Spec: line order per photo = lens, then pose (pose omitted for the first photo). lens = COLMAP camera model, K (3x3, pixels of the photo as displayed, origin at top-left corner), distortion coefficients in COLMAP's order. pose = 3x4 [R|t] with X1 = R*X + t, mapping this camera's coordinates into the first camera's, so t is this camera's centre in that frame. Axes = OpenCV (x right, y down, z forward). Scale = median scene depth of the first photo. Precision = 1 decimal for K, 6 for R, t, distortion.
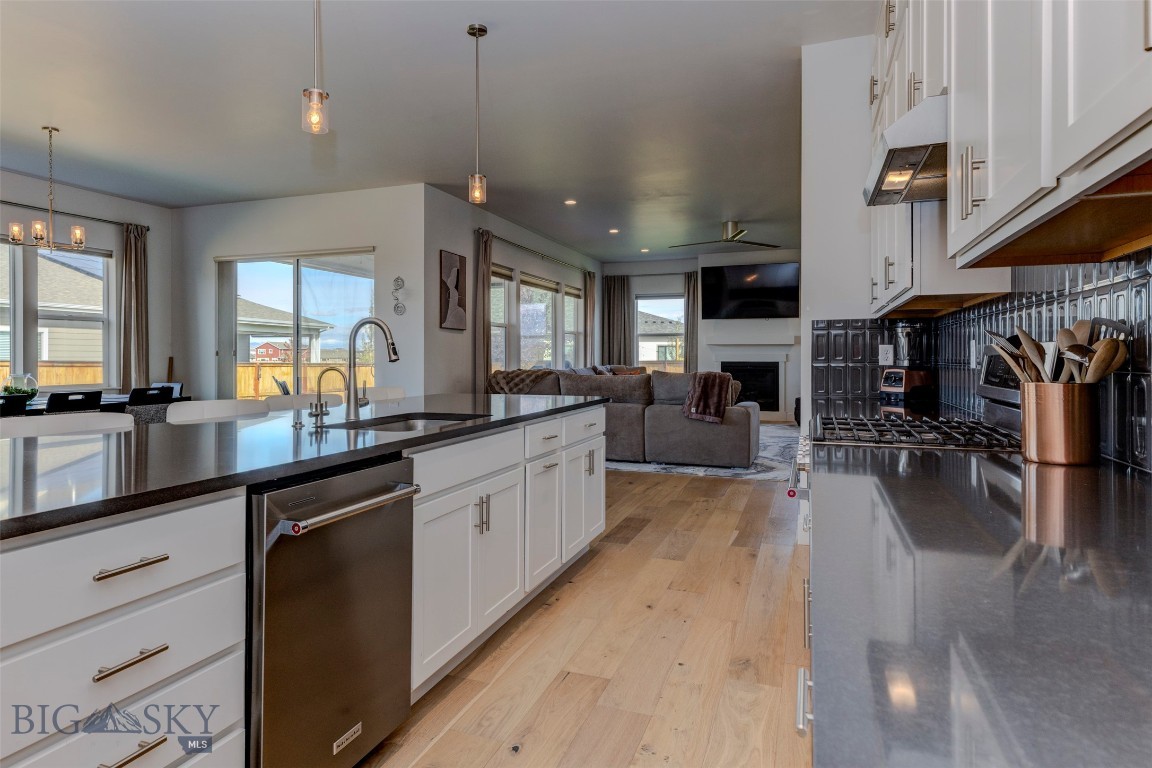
lens RADIAL K [[635.7, 0, 572.6], [0, 635.7, 371.1], [0, 0, 1]] dist [0.002525, -0.000615]
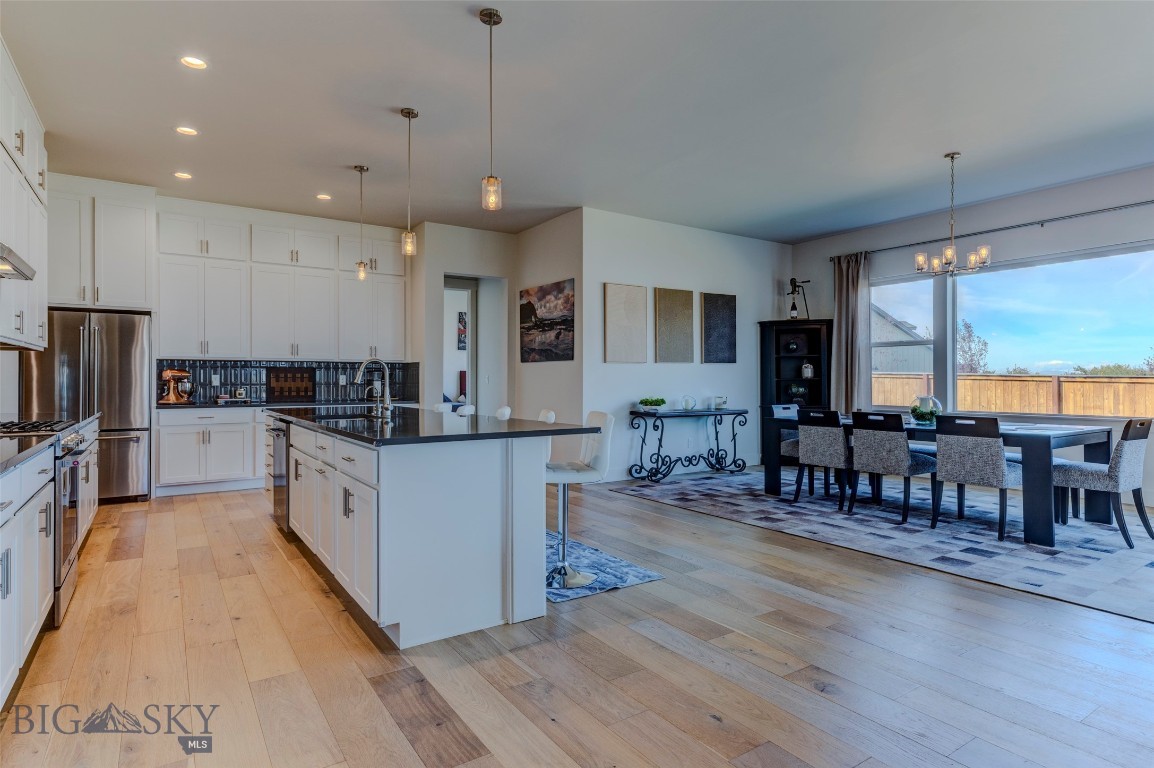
lens RADIAL K [[636.8, 0, 573.6], [0, 636.8, 371.0], [0, 0, 1]] dist [0.002525, -0.000615]
pose [[-0.600678, -0.012662, -0.799391, 0.633661], [-0.019575, 0.999808, -0.001127, -0.043338], [0.799252, 0.014971, -0.600810, 2.075965]]
